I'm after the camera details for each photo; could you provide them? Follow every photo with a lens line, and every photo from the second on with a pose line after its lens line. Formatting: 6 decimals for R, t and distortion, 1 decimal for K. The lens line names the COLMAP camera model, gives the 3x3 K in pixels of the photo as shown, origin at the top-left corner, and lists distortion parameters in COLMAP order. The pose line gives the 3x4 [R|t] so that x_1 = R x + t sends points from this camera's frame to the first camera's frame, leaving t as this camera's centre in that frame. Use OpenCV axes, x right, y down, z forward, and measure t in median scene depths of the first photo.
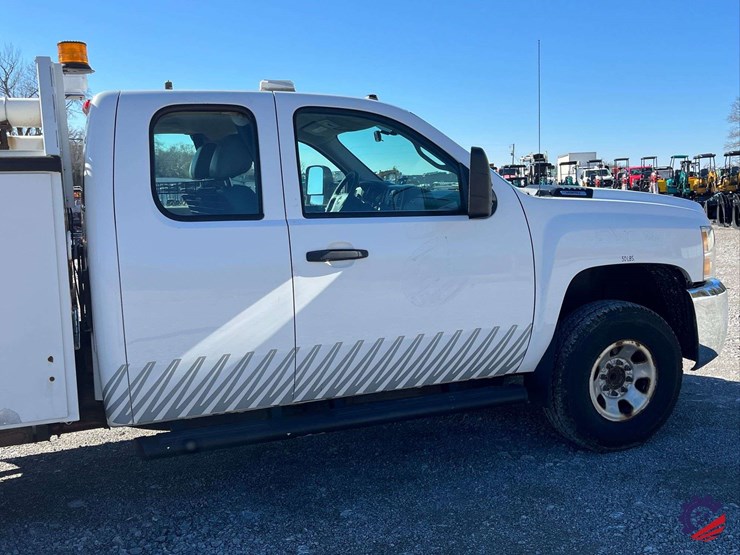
lens RADIAL K [[826.5, 0, 374.4], [0, 826.5, 287.0], [0, 0, 1]] dist [0.019782, -0.003726]
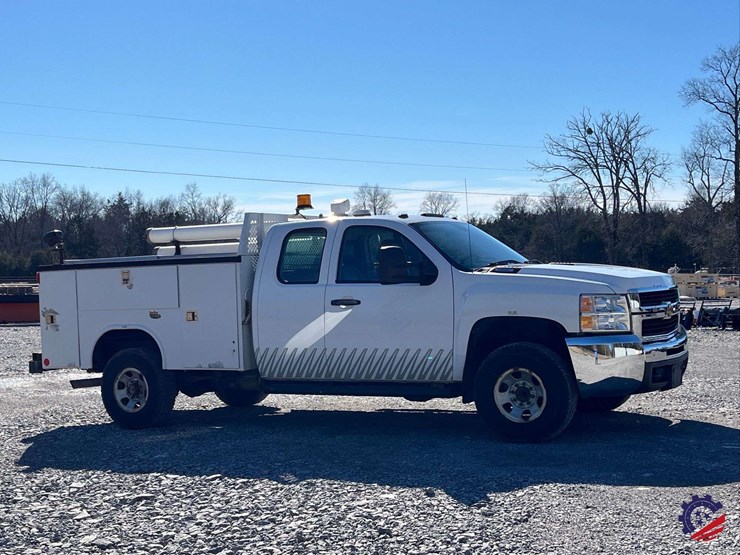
lens RADIAL K [[784.1, 0, 368.9], [0, 784.1, 269.4], [0, 0, 1]] dist [0.013103, -0.004254]
pose [[0.662319, 0.004504, -0.749209, 1.210496], [-0.066137, 0.996430, -0.052477, -0.020707], [0.746297, 0.084307, 0.660252, -0.153786]]
